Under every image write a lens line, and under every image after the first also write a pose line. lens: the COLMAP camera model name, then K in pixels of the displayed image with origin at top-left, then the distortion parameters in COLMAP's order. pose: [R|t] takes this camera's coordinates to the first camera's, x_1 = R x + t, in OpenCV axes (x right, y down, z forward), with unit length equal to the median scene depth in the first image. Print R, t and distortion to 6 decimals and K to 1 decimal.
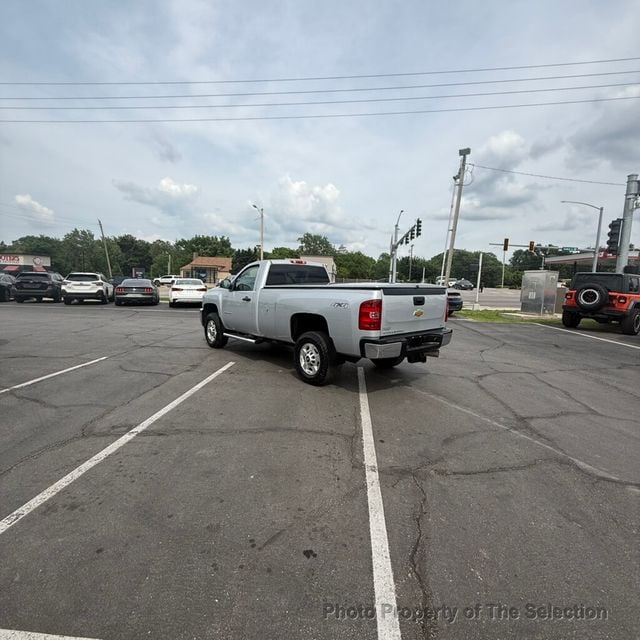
lens RADIAL K [[341.4, 0, 318.3], [0, 341.4, 317.6], [0, 0, 1]] dist [-0.006442, 0.003614]
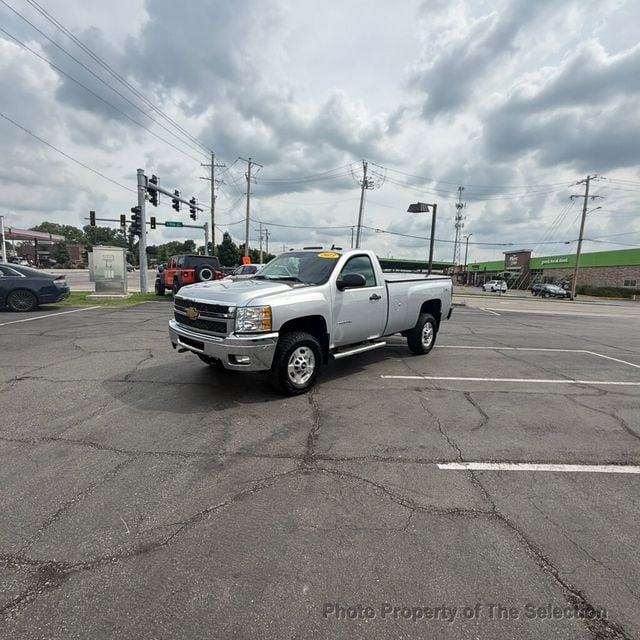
lens RADIAL K [[365.3, 0, 317.1], [0, 365.3, 319.7], [0, 0, 1]] dist [-0.006684, 0.002706]
pose [[-0.103402, -0.160598, 0.981589, -1.522137], [0.075212, 0.982791, 0.168717, -0.228615], [-0.991792, 0.091272, -0.089544, 1.746620]]
